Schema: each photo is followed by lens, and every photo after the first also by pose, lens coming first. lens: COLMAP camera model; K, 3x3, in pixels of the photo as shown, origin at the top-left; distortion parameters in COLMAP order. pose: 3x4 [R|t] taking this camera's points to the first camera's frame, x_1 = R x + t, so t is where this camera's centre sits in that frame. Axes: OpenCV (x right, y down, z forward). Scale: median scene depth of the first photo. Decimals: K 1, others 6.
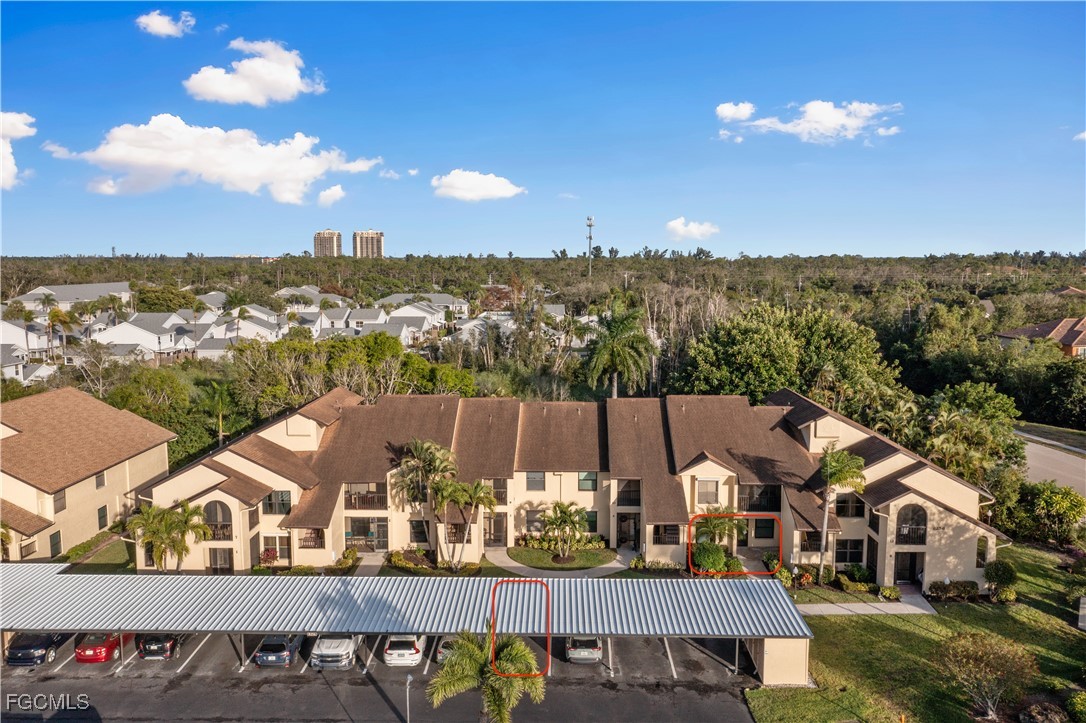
lens RADIAL K [[920.7, 0, 543.0], [0, 920.7, 361.5], [0, 0, 1]] dist [0.005078, 0.007741]
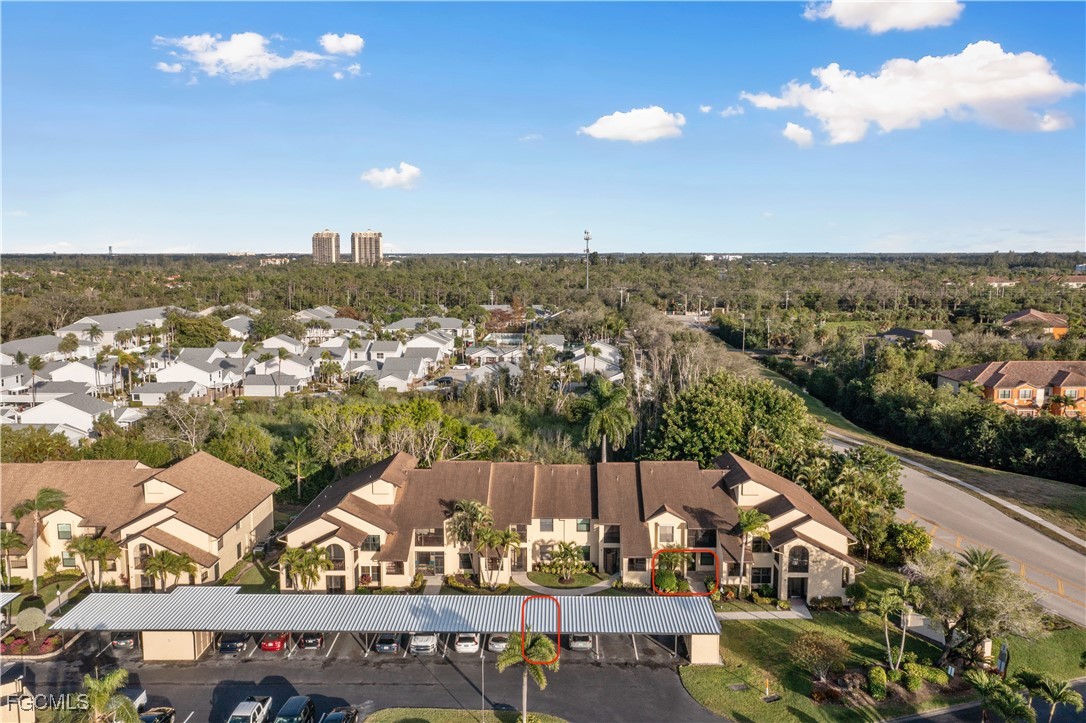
lens RADIAL K [[920.7, 0, 543.0], [0, 920.7, 361.5], [0, 0, 1]] dist [0.005078, 0.007741]
pose [[0.999996, -0.001647, 0.002357, -0.017976], [0.001645, 0.999998, 0.000881, -0.134113], [-0.002358, -0.000877, 0.999997, -0.456104]]
